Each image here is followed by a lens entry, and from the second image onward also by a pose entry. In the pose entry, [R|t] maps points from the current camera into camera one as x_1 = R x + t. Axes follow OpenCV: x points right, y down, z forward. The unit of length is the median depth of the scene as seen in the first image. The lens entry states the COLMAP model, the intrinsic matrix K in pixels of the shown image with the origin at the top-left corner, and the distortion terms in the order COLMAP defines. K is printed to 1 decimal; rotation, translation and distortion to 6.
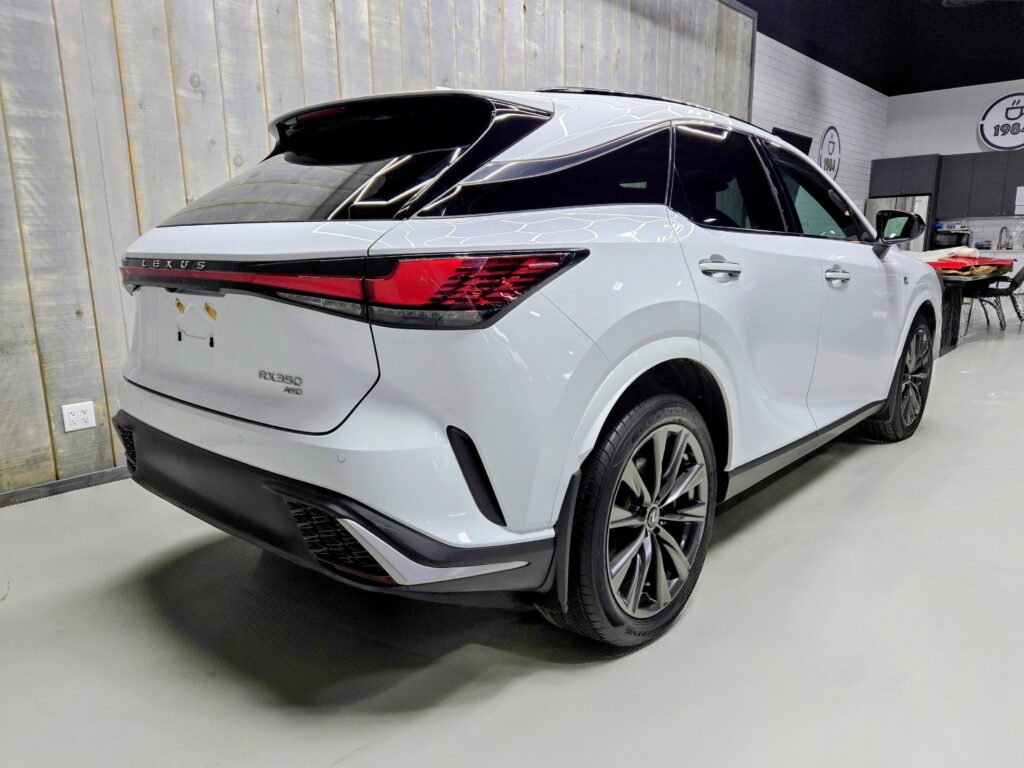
lens RADIAL K [[701.9, 0, 515.6], [0, 701.9, 391.8], [0, 0, 1]] dist [0.058050, -0.050700]
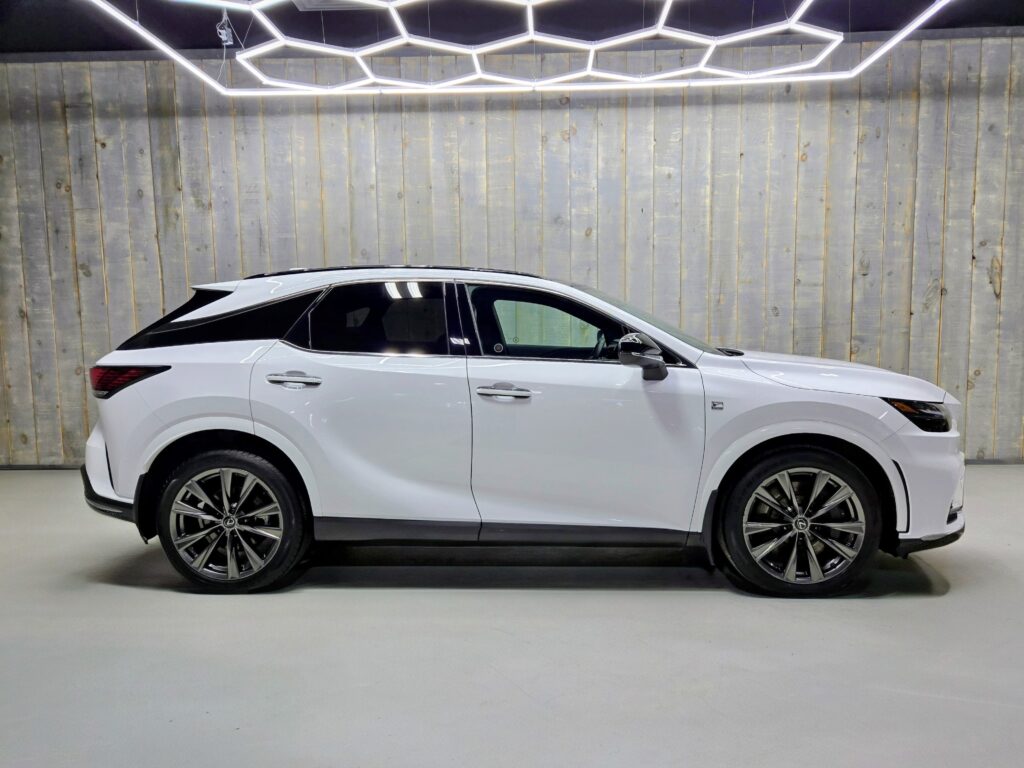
lens RADIAL K [[701.9, 0, 517.5], [0, 701.9, 382.4], [0, 0, 1]] dist [0.058050, -0.050700]
pose [[0.606458, 0.073982, -0.791666, 0.954402], [-0.159961, 0.986657, -0.030335, -0.104264], [0.778859, 0.145033, 0.610200, 0.227100]]
